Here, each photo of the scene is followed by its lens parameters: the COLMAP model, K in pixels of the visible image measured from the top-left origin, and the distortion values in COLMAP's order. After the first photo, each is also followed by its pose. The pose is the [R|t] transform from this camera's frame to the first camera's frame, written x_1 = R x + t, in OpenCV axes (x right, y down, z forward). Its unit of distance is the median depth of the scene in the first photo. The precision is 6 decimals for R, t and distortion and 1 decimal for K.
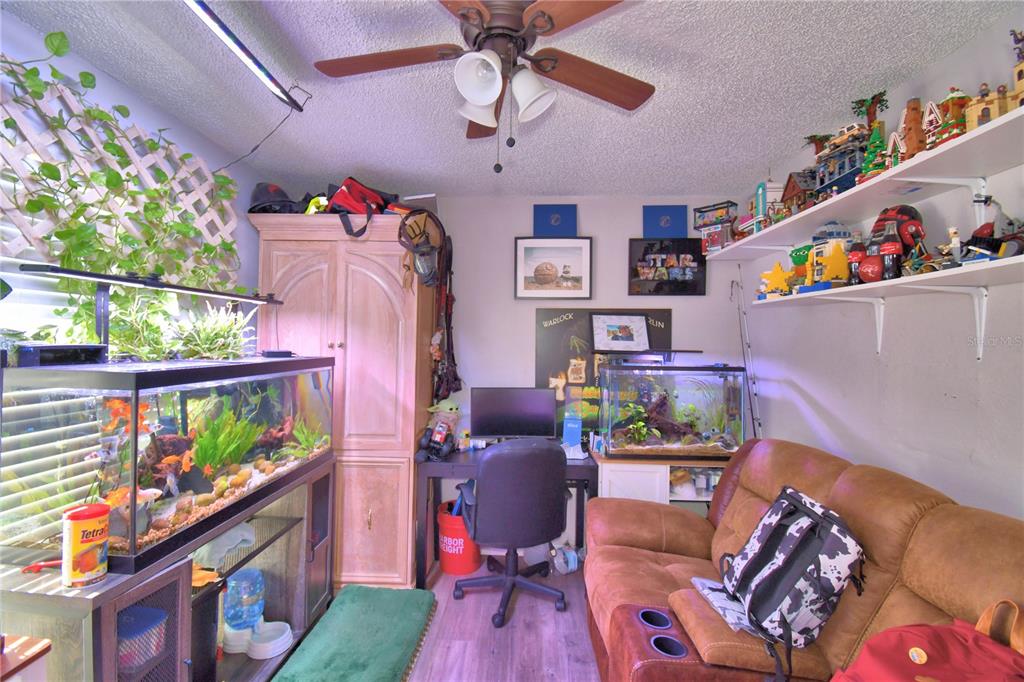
lens RADIAL K [[445.6, 0, 512.8], [0, 445.6, 341.2], [0, 0, 1]] dist [-0.004295, -0.006288]
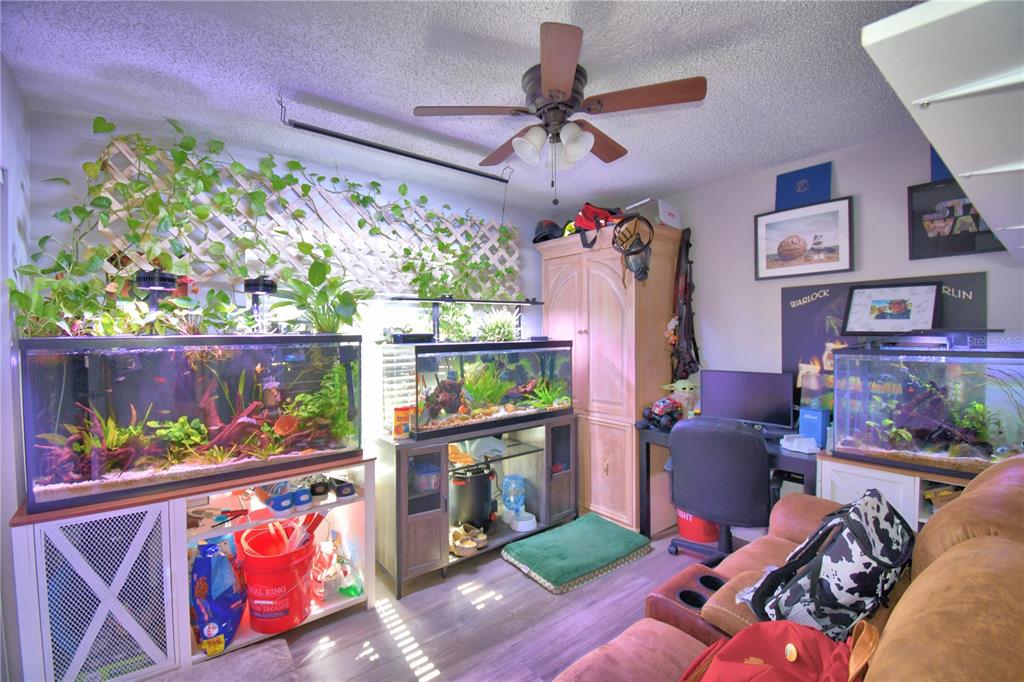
lens RADIAL K [[445.6, 0, 531.2], [0, 445.6, 342.2], [0, 0, 1]] dist [-0.004295, -0.006288]
pose [[0.673072, -0.003117, -0.739570, 0.479232], [0.023939, 0.999559, 0.017574, 0.012688], [0.739189, -0.029534, 0.672850, -0.010471]]
